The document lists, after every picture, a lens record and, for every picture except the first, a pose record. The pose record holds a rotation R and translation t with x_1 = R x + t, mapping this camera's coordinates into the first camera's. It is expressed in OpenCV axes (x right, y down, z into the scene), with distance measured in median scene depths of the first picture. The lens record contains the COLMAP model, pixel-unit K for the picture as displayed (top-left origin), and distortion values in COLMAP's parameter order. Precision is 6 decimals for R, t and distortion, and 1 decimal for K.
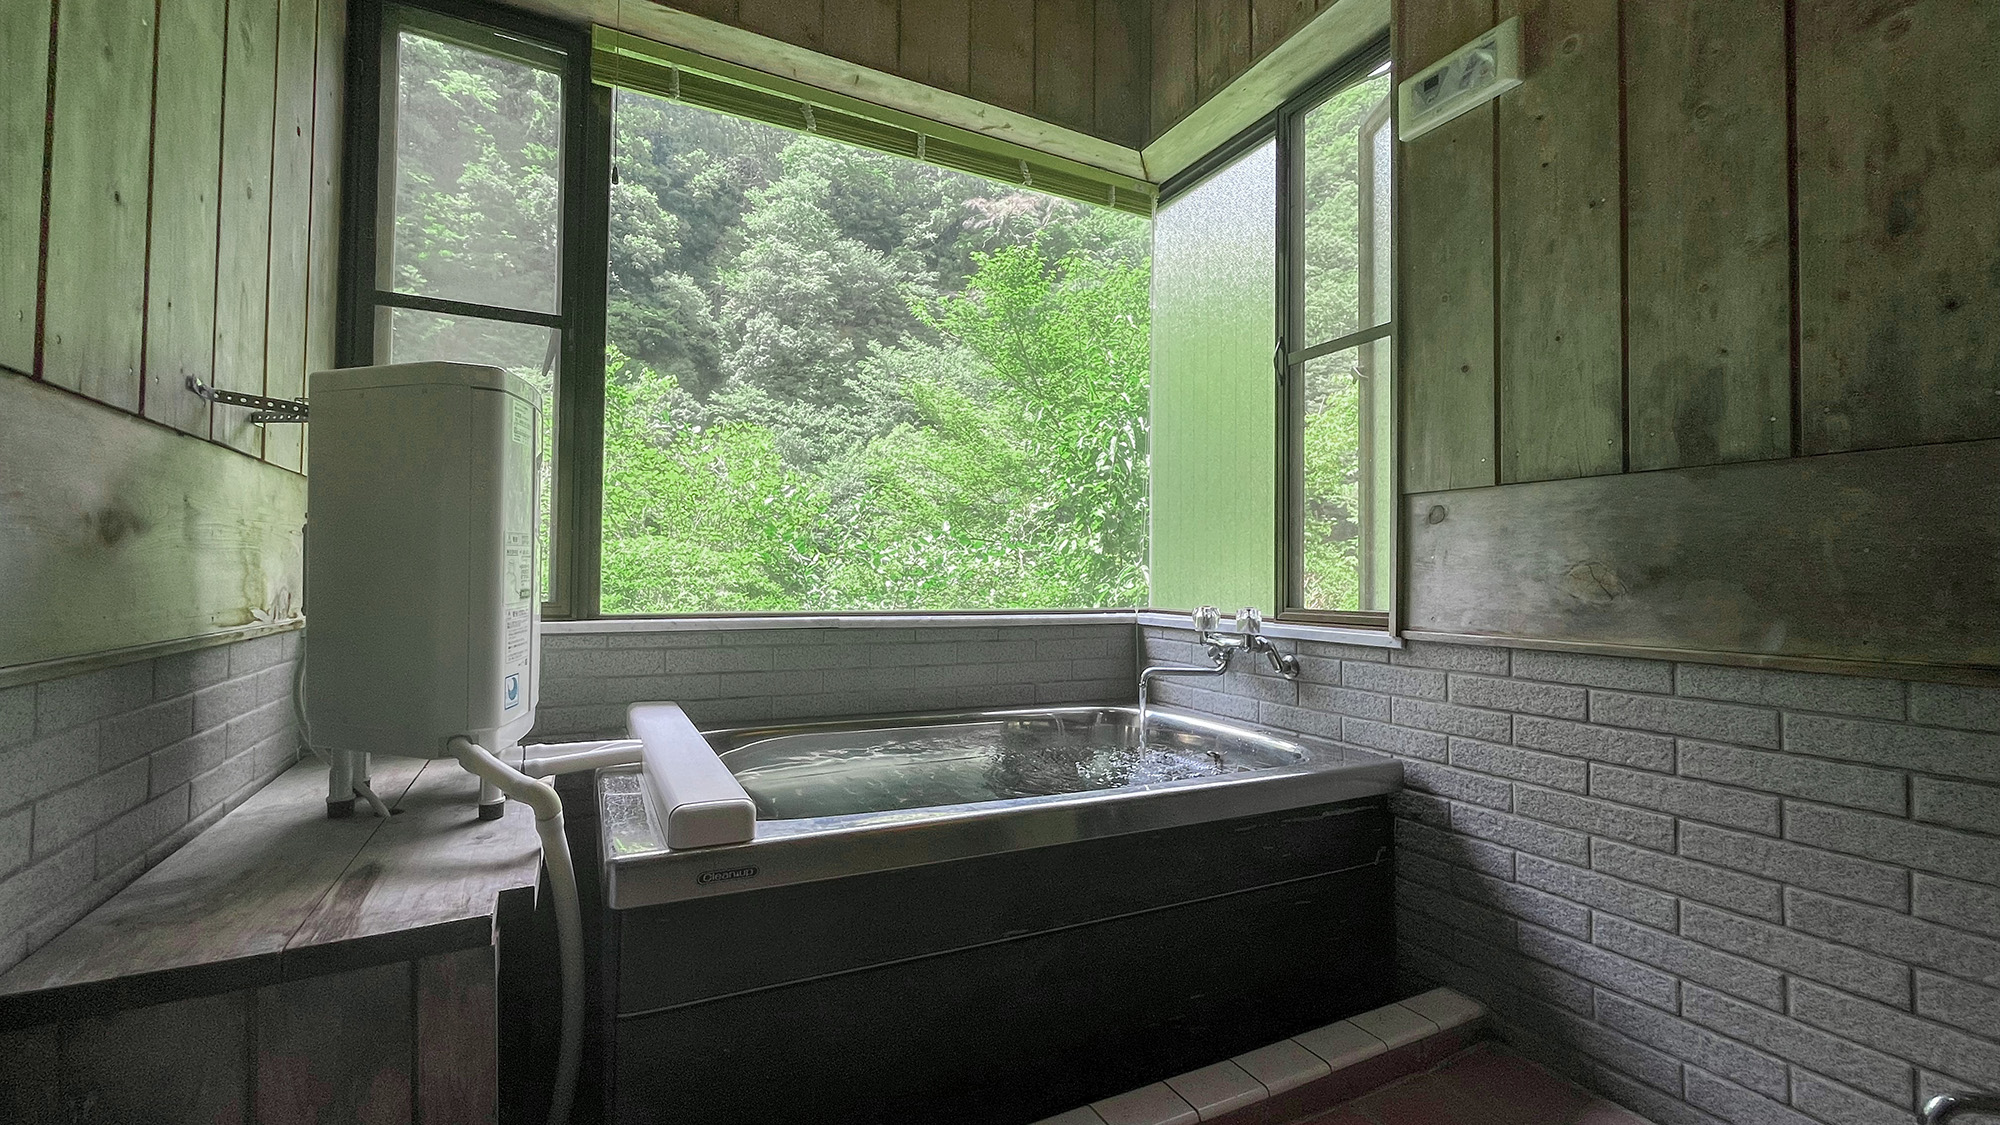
lens RADIAL K [[826.4, 0, 996.8], [0, 826.4, 562.8], [0, 0, 1]] dist [0.000647, -0.000054]
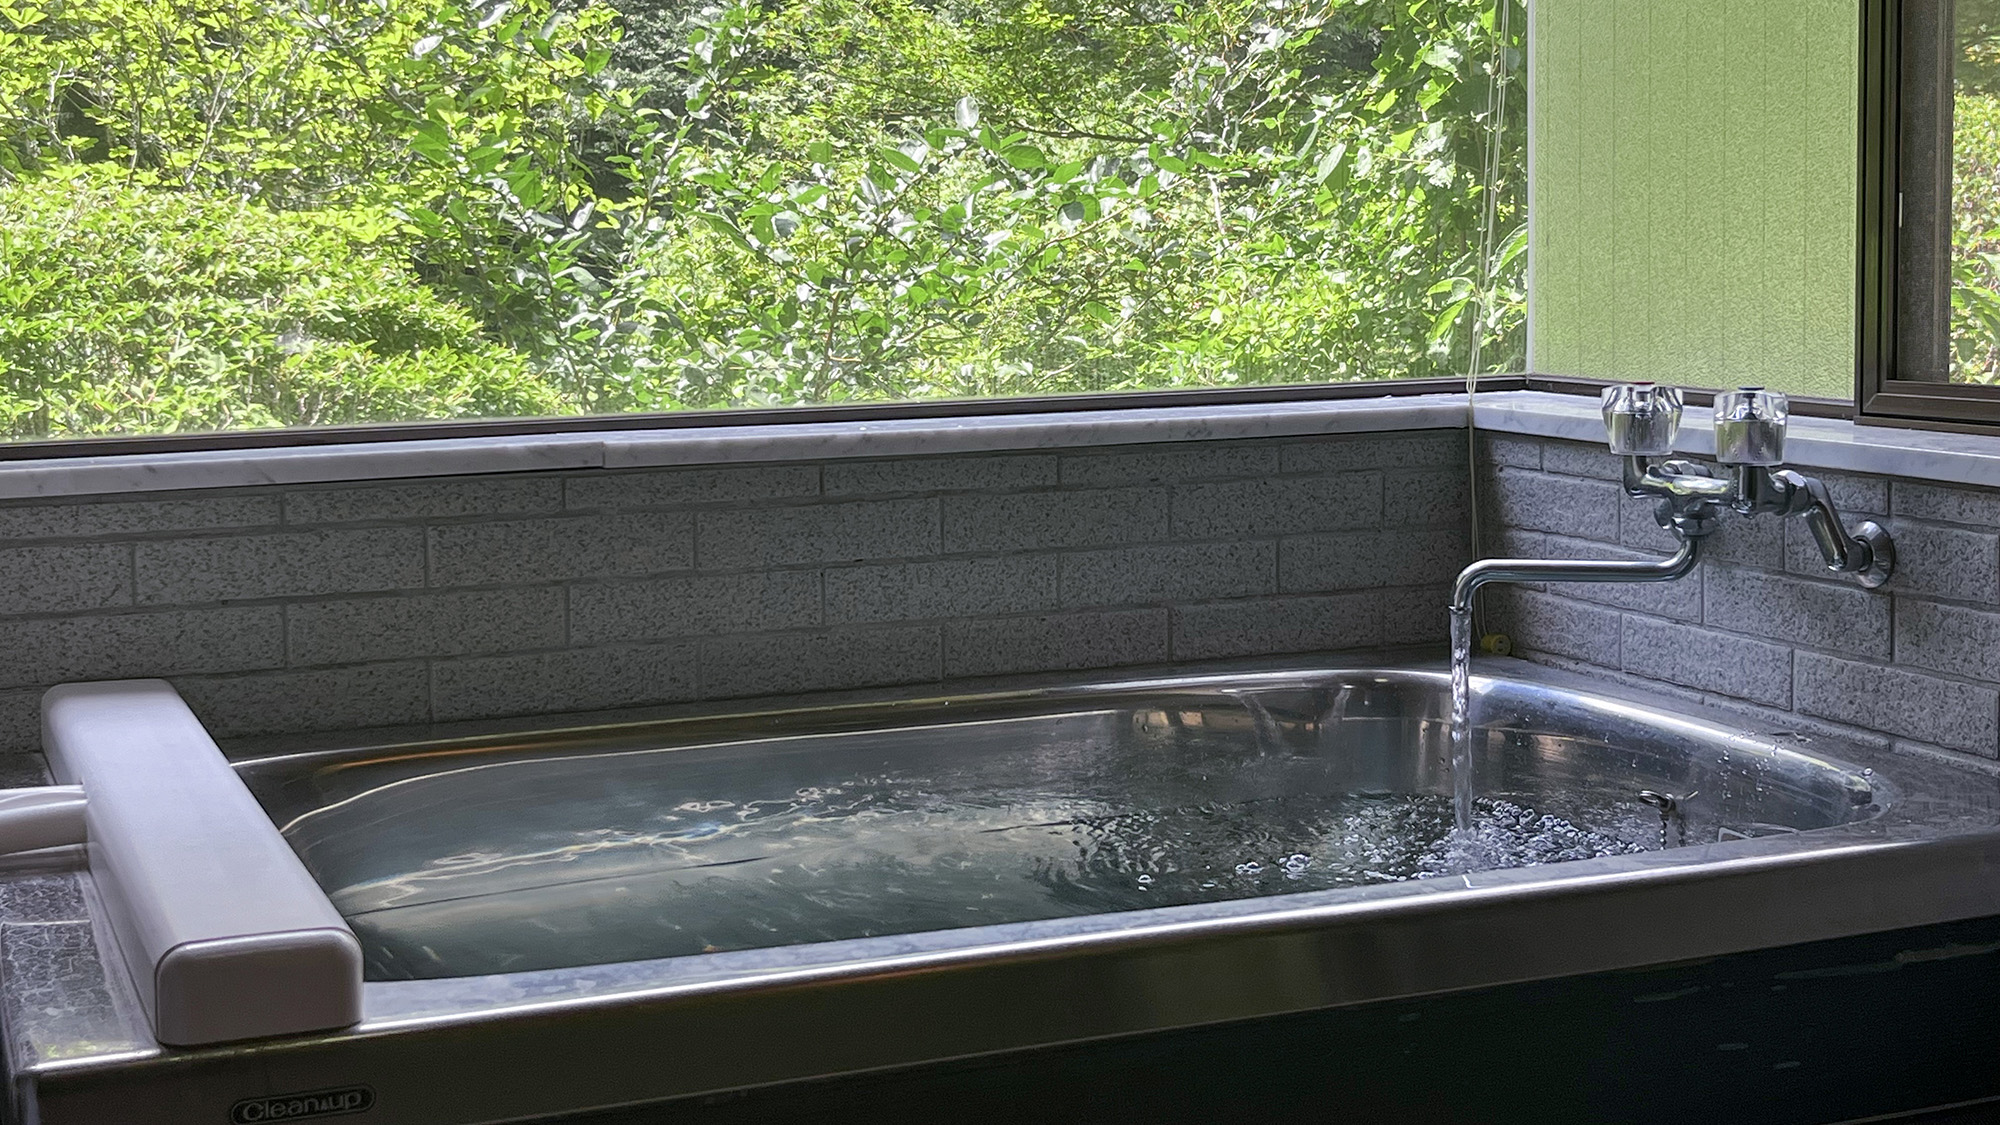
lens RADIAL K [[2654.3, 0, 1000.7], [0, 2654.3, 560.2], [0, 0, 1]] dist [0.027144, 0.000000]
pose [[0.997095, -0.019810, -0.073544, 0.061189], [0.029780, 0.990116, 0.137050, -0.032154], [0.070102, -0.138842, 0.987830, -0.123384]]
